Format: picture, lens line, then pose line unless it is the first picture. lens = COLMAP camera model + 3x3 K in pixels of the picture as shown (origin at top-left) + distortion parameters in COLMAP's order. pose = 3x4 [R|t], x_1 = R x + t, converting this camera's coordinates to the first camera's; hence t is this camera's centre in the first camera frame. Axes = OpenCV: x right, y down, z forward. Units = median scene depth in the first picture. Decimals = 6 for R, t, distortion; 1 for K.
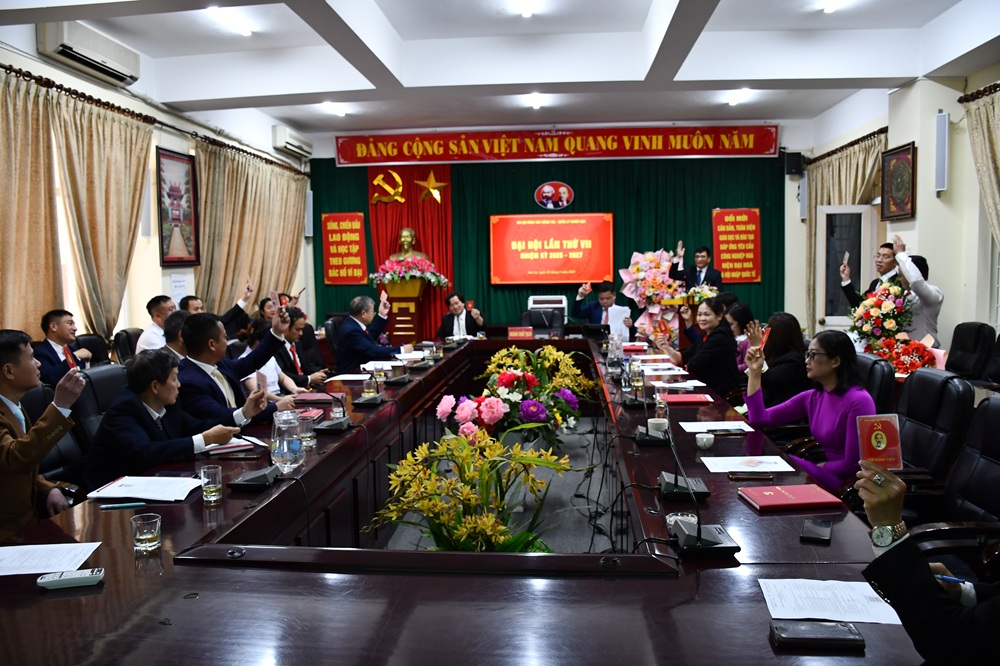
lens RADIAL K [[791.2, 0, 500.0], [0, 791.2, 333.0], [0, 0, 1]] dist [-0.157944, 0.140507]
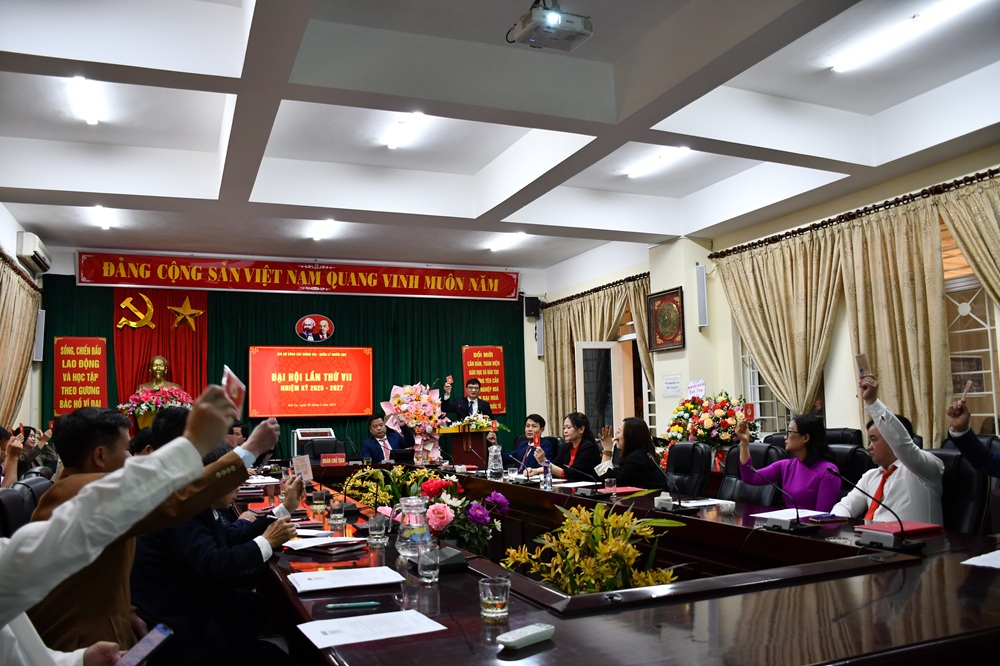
lens RADIAL K [[791.2, 0, 500.0], [0, 791.2, 333.0], [0, 0, 1]] dist [-0.157944, 0.140507]
pose [[0.889030, 0.041569, 0.455957, -0.178521], [0.047244, 0.982225, -0.181665, 0.023857], [-0.455404, 0.183047, 0.871264, 0.024955]]
